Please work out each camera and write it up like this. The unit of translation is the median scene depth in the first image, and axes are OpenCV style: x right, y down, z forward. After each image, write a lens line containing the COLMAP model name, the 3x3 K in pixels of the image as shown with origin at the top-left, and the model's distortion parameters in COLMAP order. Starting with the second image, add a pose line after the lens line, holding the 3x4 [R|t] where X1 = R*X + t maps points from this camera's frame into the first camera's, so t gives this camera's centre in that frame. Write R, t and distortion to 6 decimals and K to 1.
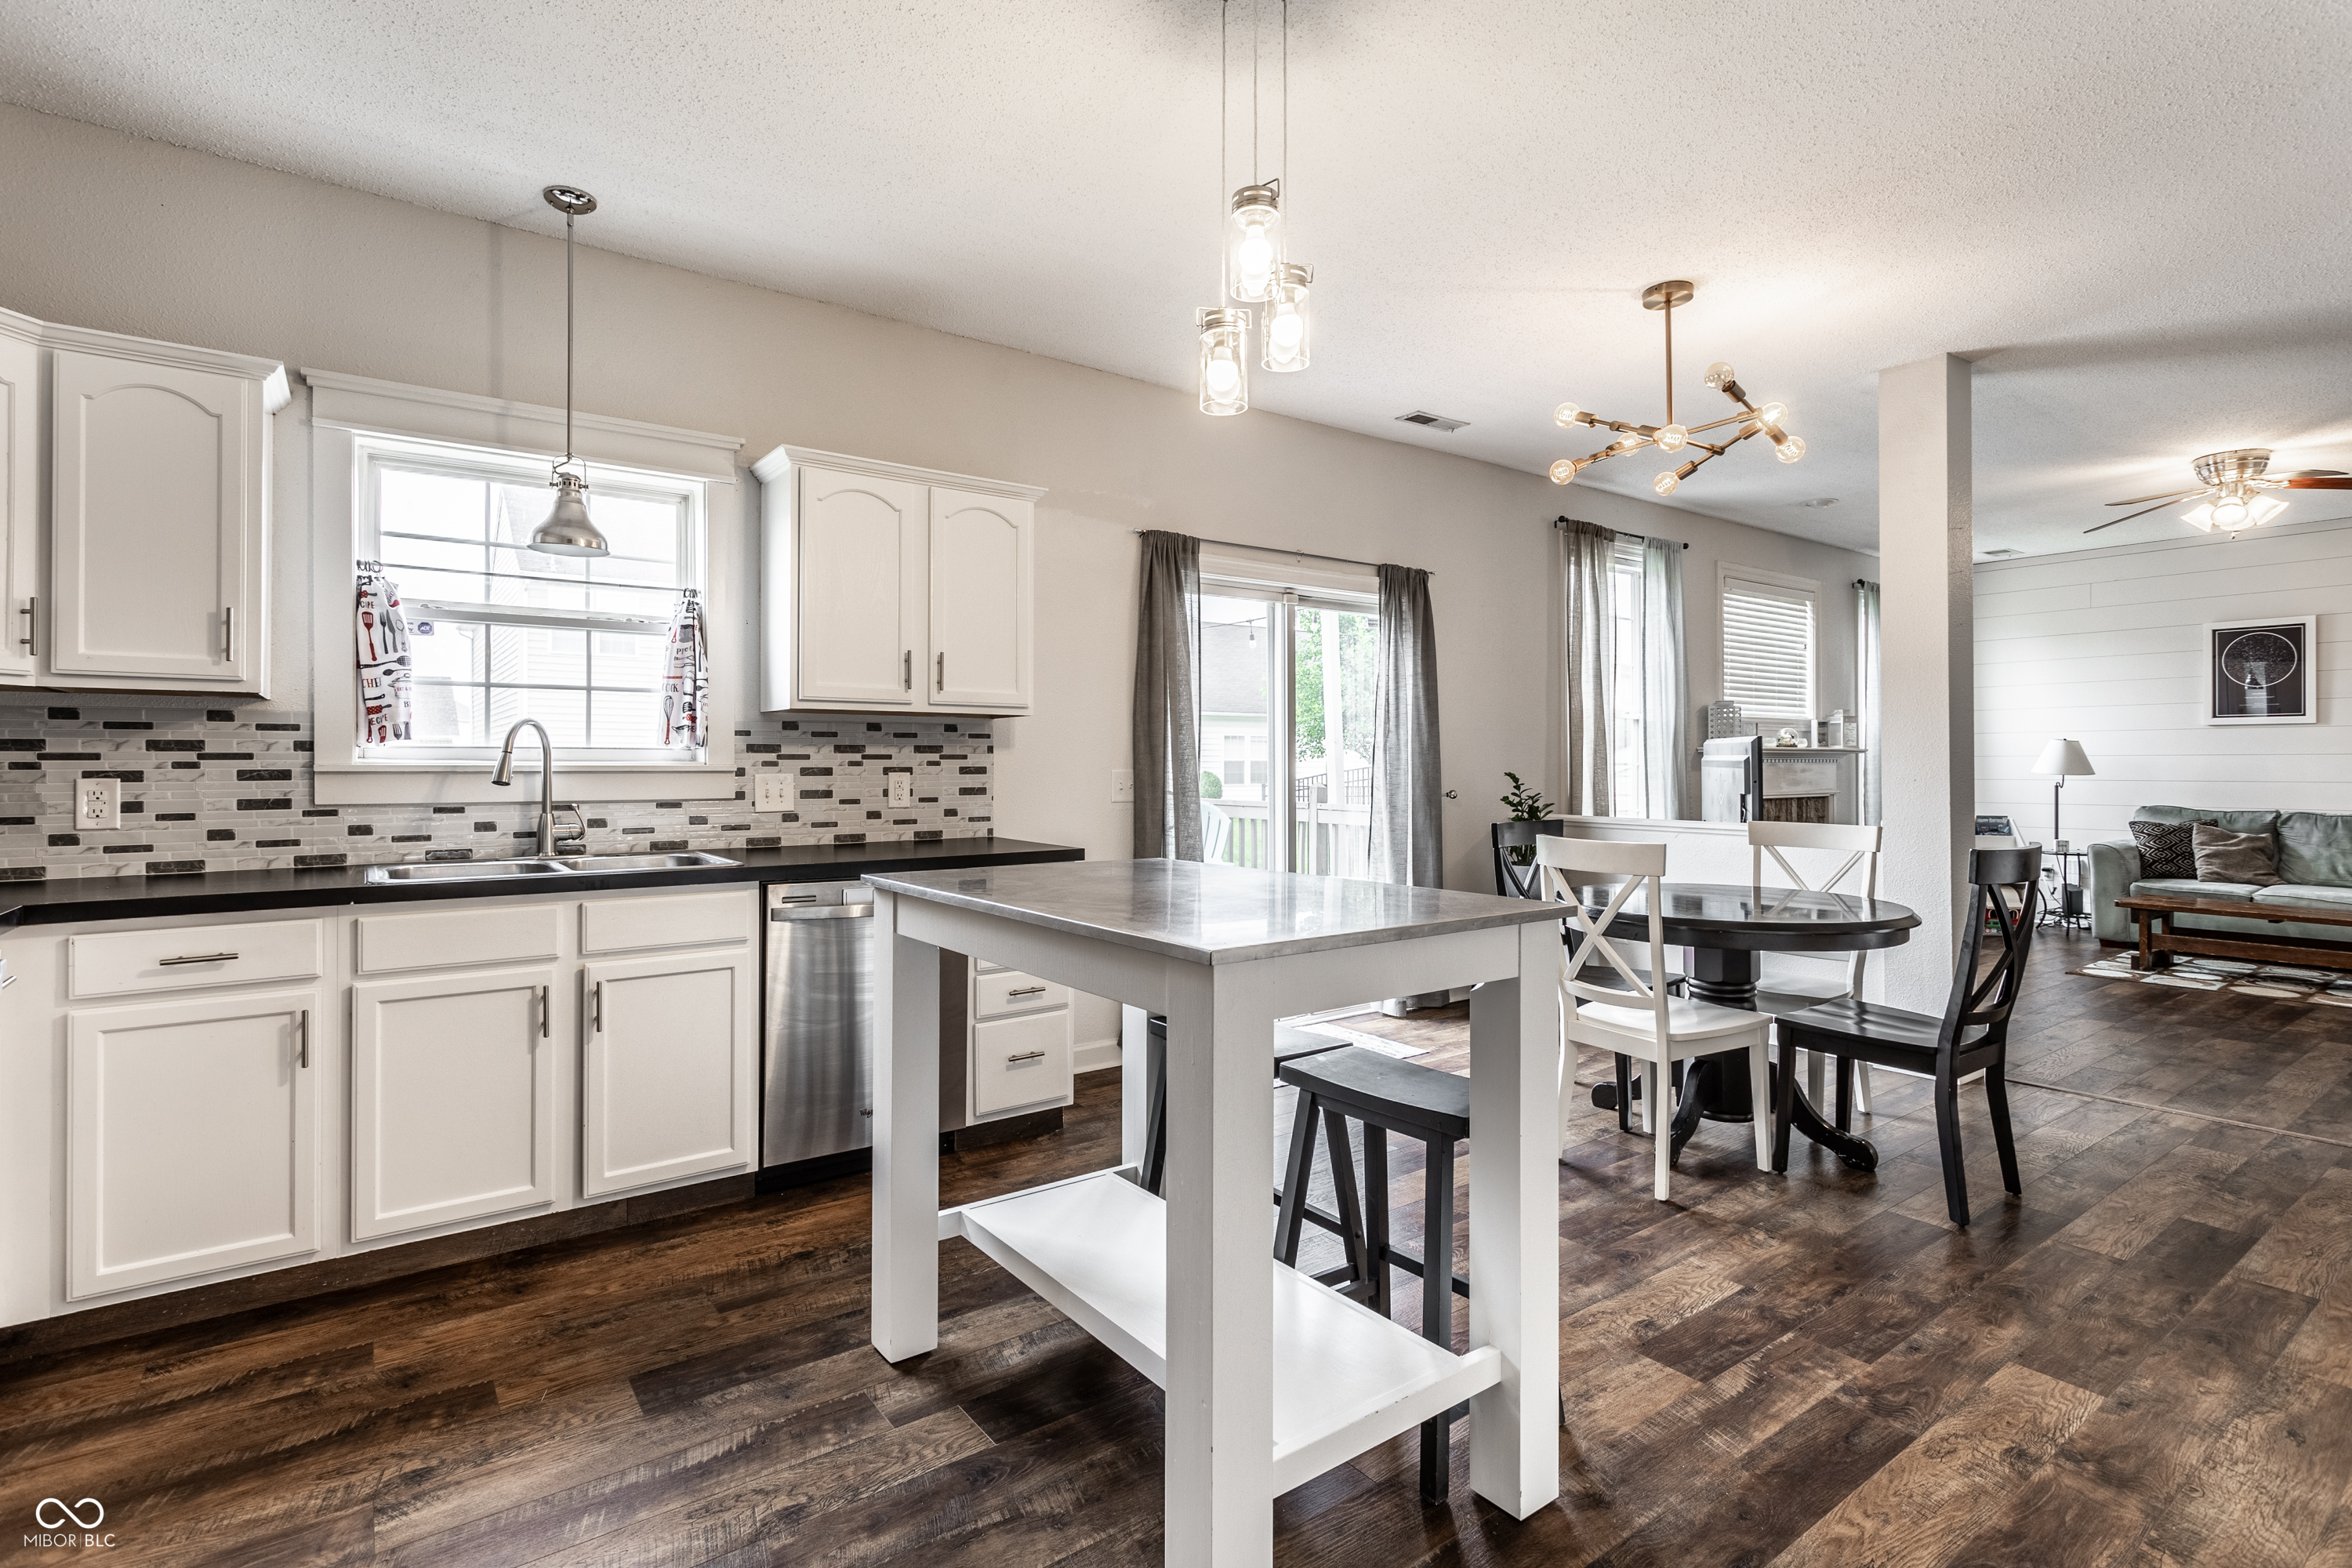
lens RADIAL K [[1107.0, 0, 1175.2], [0, 1107.0, 766.4], [0, 0, 1]] dist [-0.001428, 0.004113]
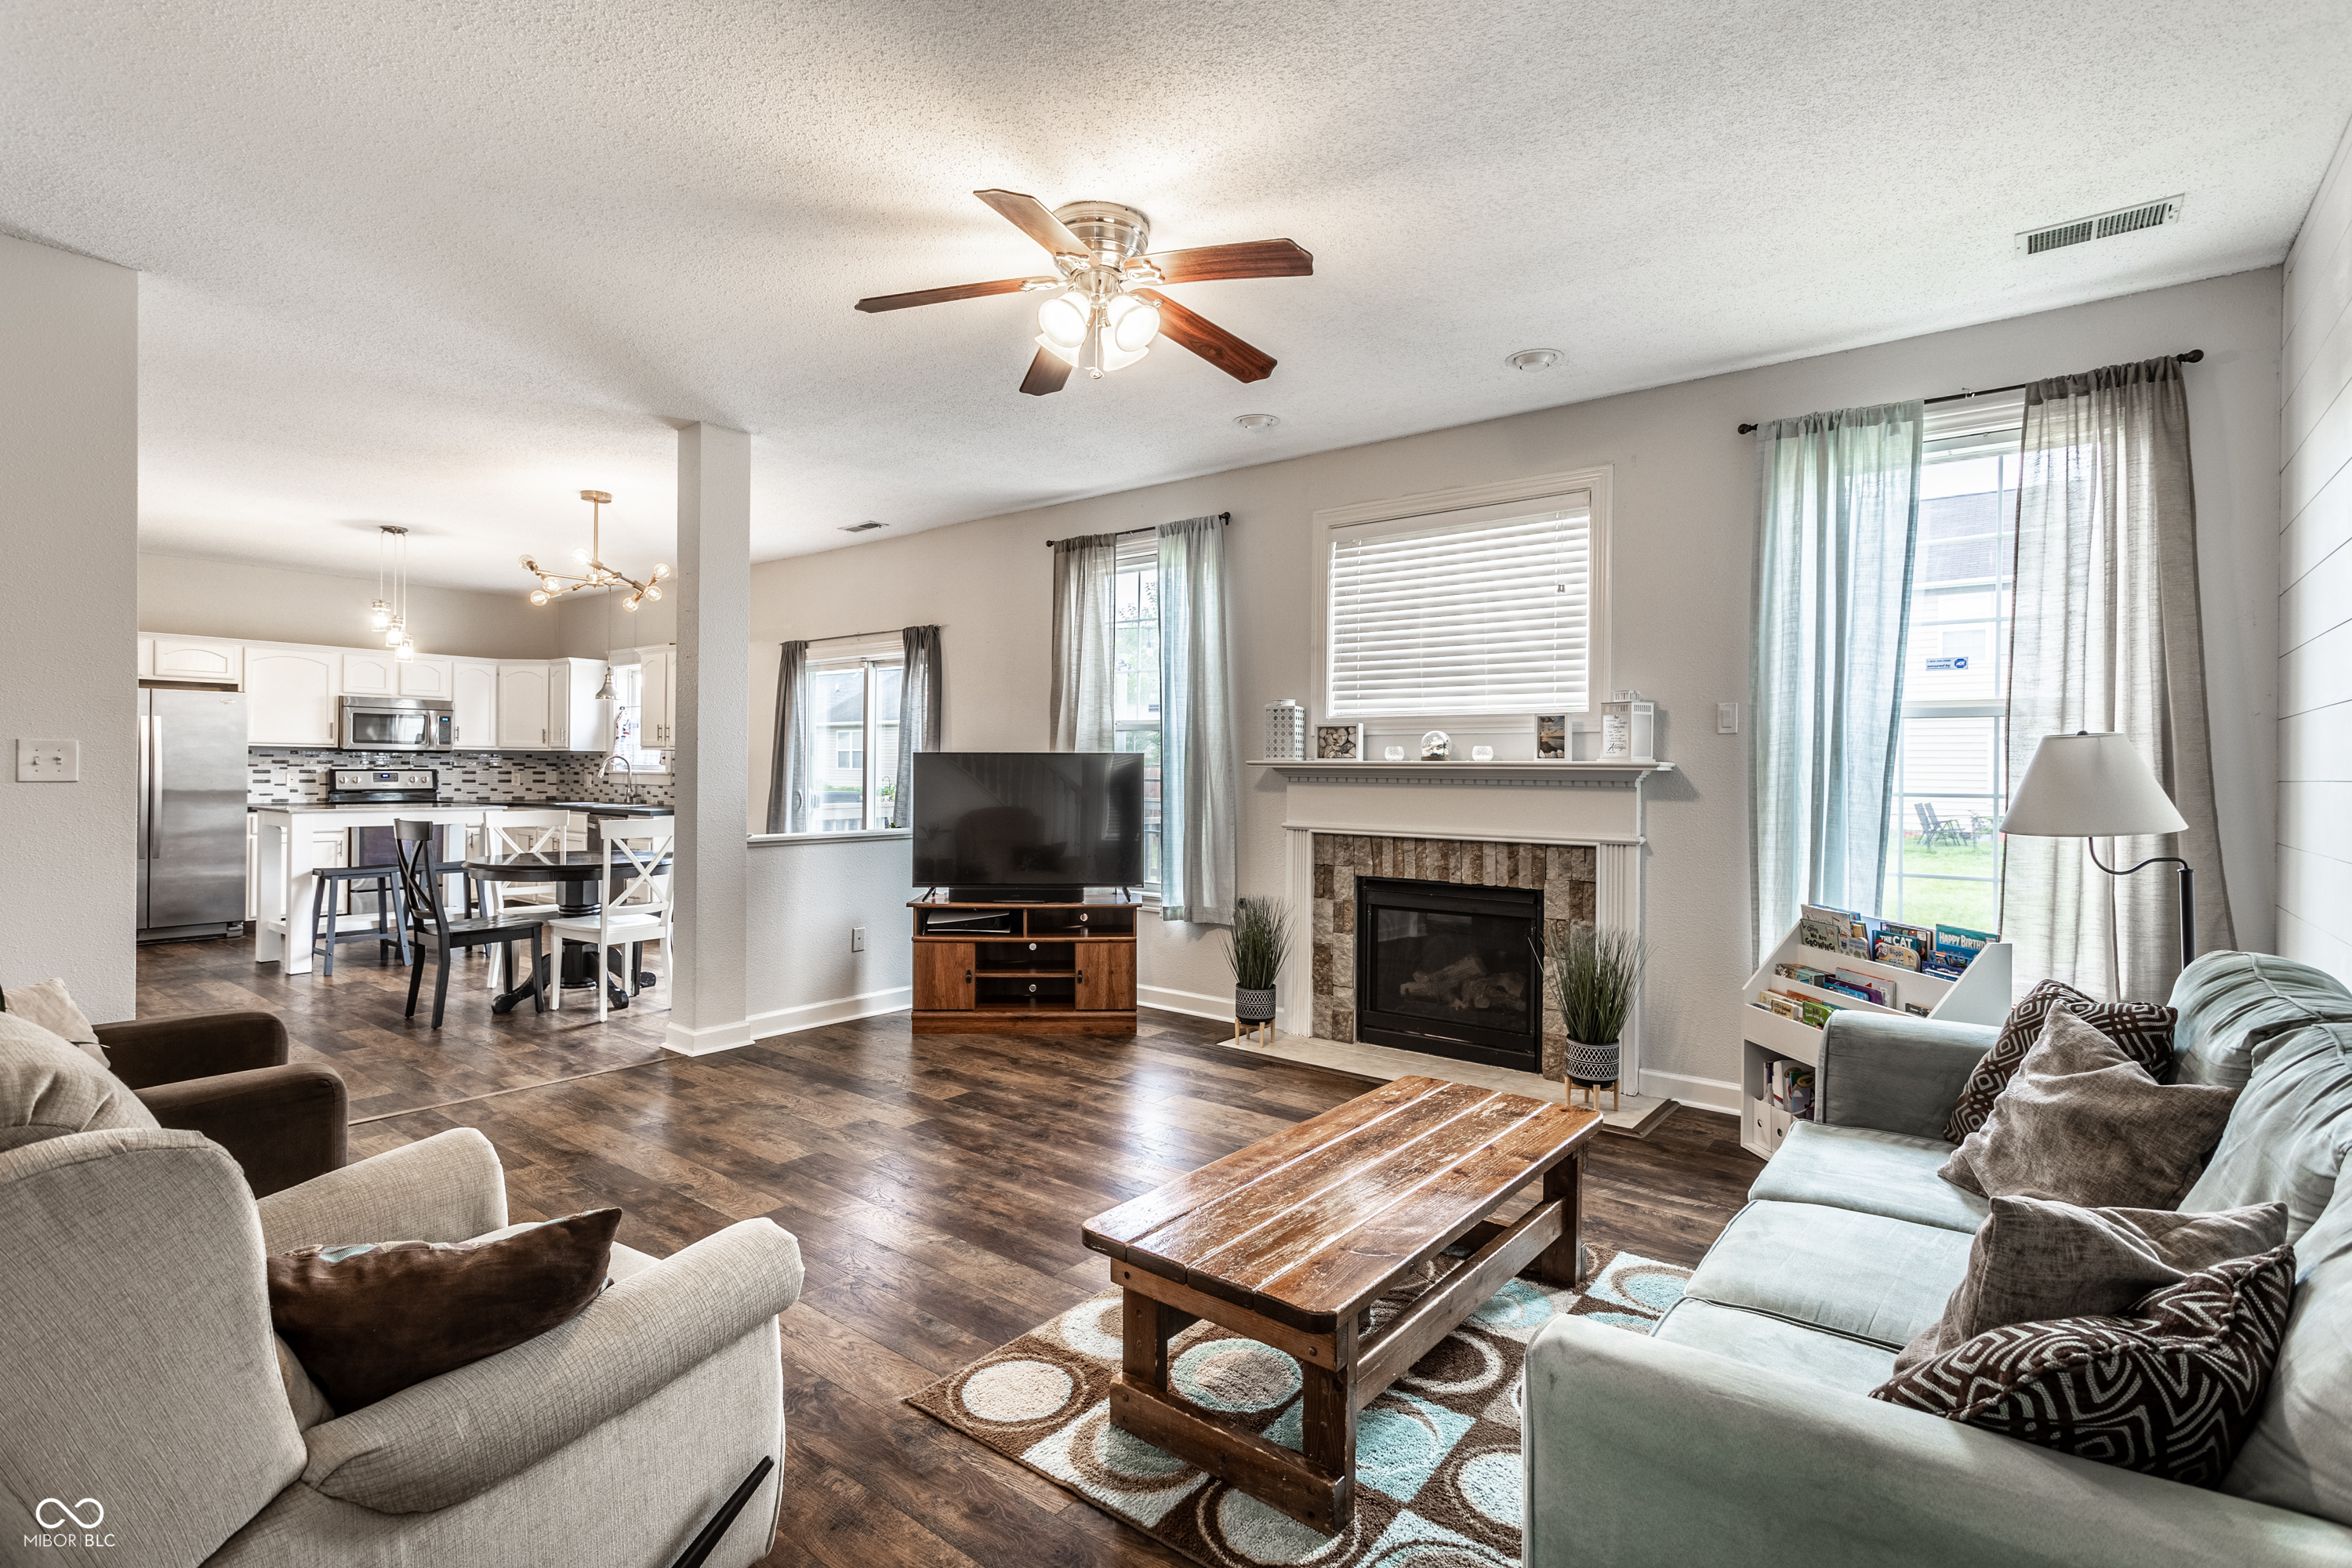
lens RADIAL K [[1107.0, 0, 1178.7], [0, 1107.0, 763.8], [0, 0, 1]] dist [-0.001428, 0.004113]
pose [[0.279468, -0.001721, -0.960153, 2.261502], [-0.012401, 0.999909, -0.005401, -0.019841], [0.960075, 0.013416, 0.279421, 1.350253]]
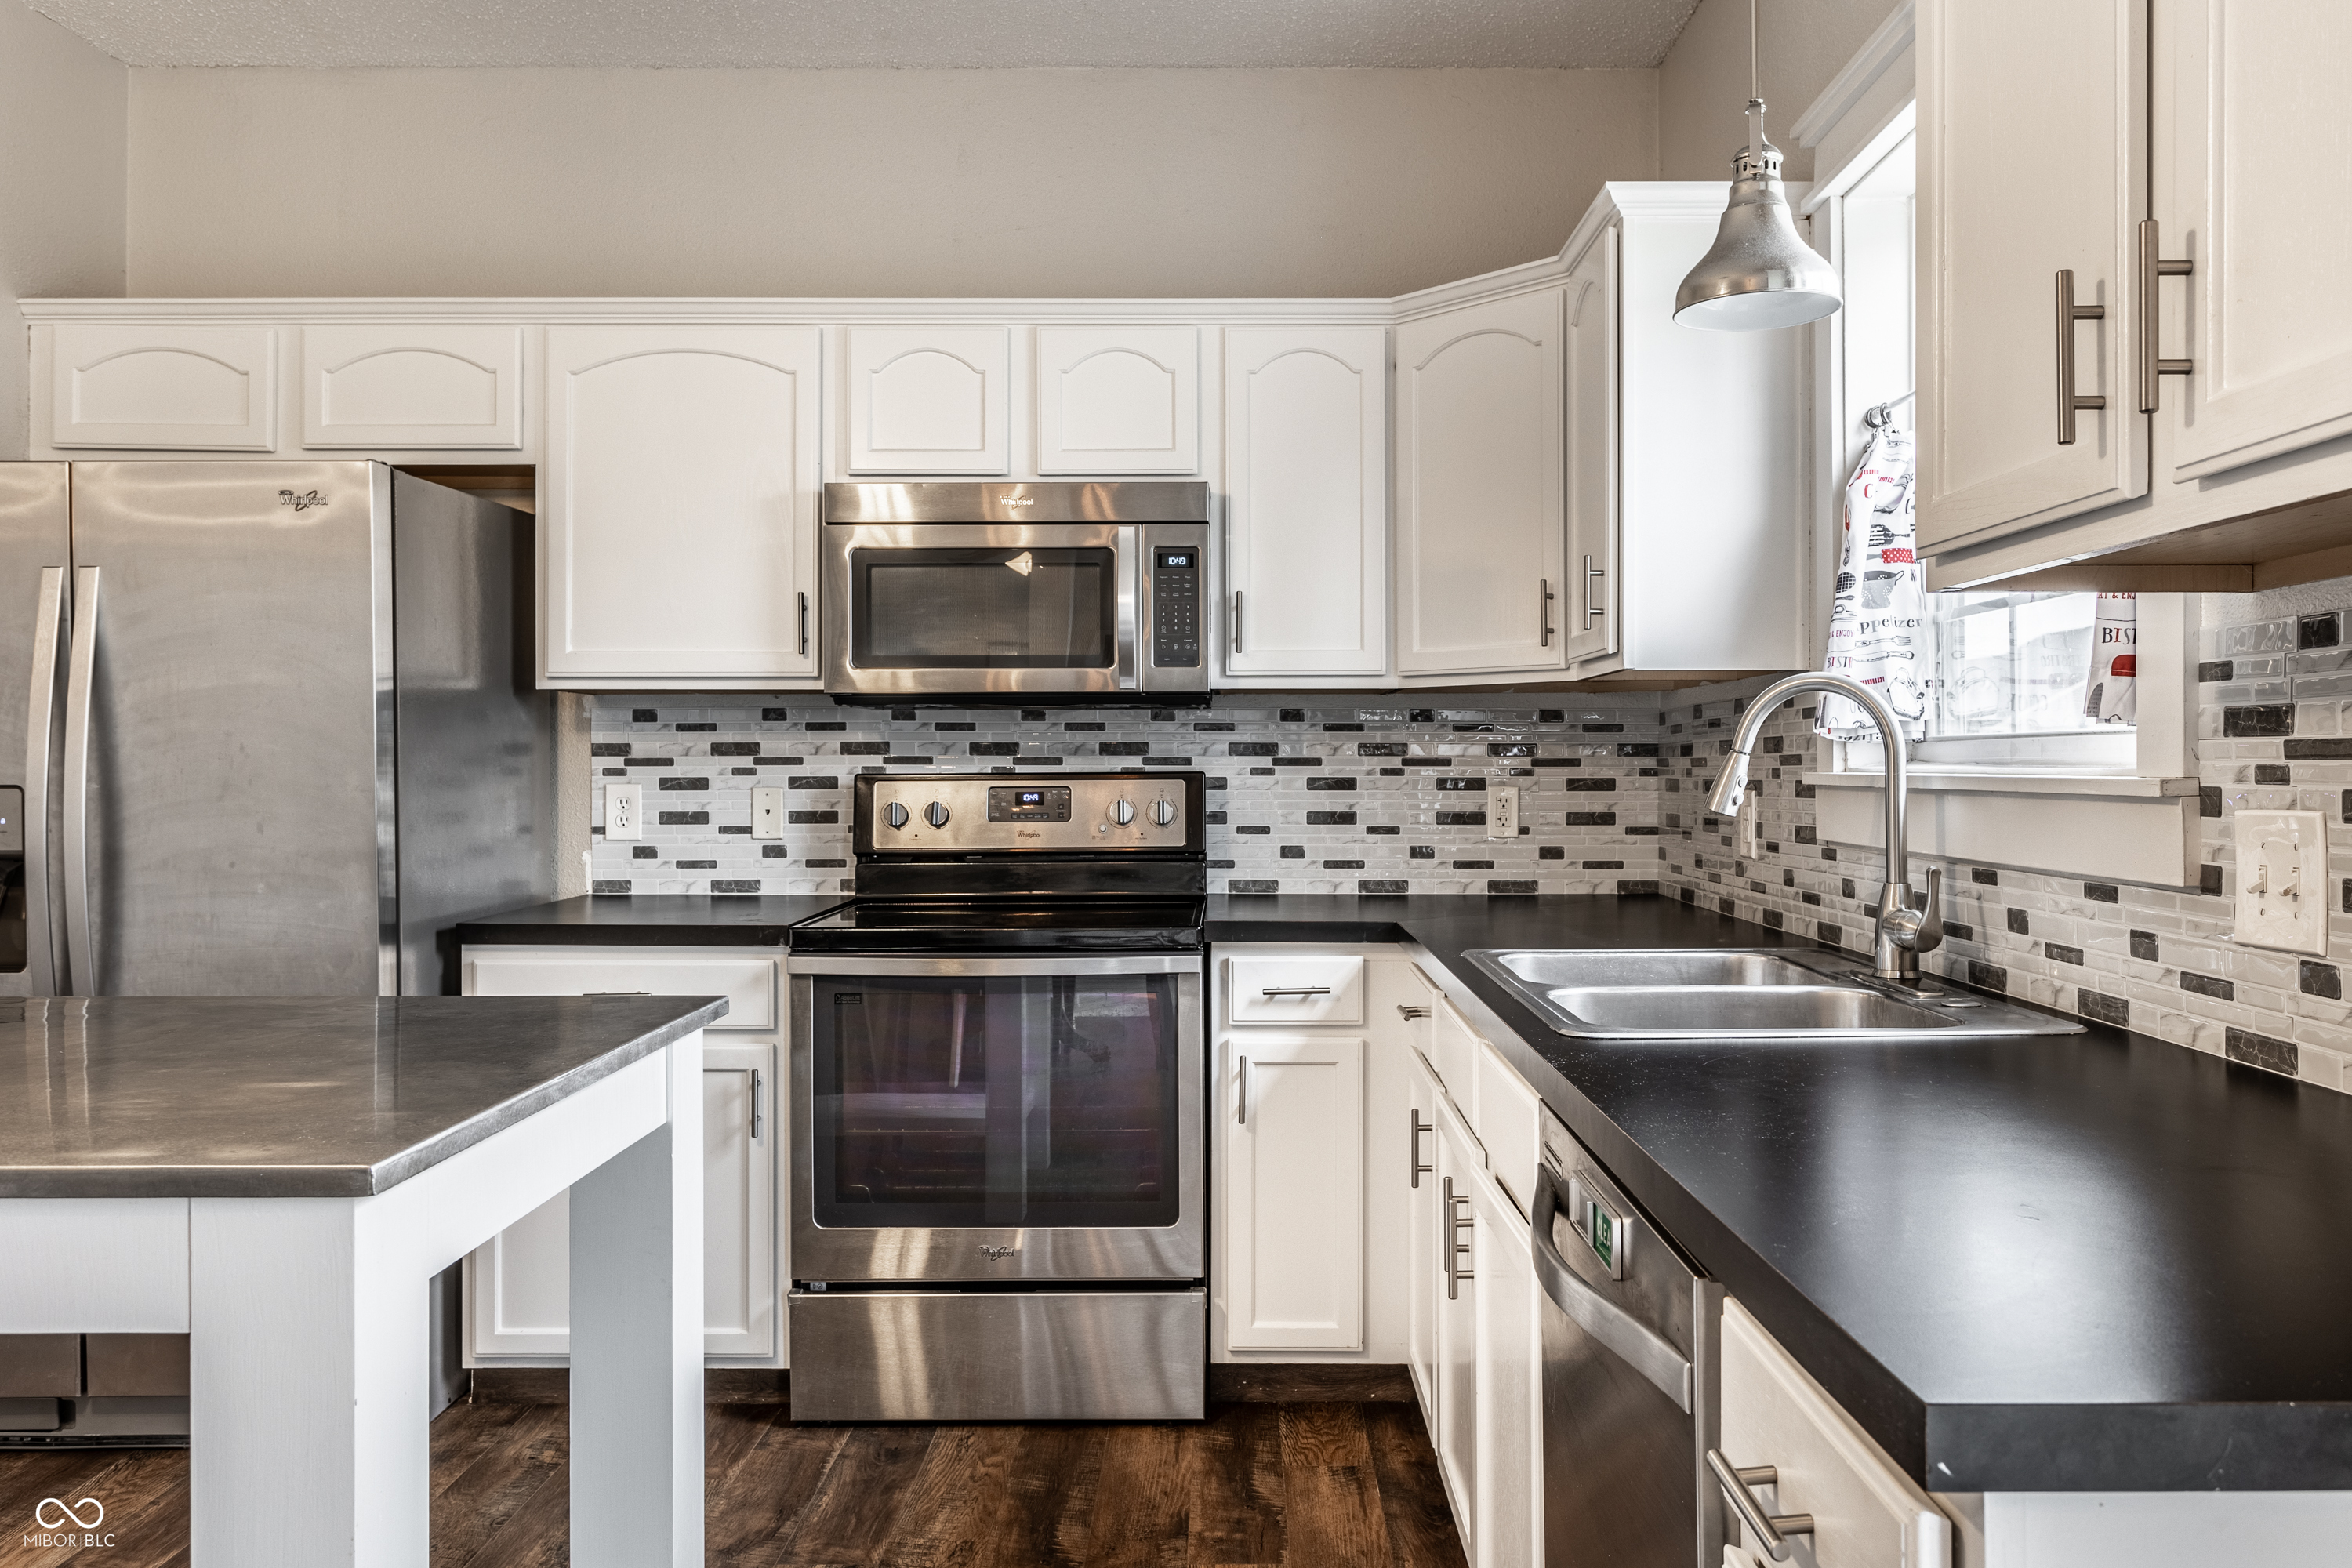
lens RADIAL K [[1741.3, 0, 1212.1], [0, 1741.3, 764.1], [0, 0, 1]] dist [0.029907, 0.003672]
pose [[-0.591771, -0.002035, -0.806103, 0.145572], [-0.003432, 0.999994, -0.000004, -0.004092], [0.806099, 0.002764, -0.591775, 1.026847]]
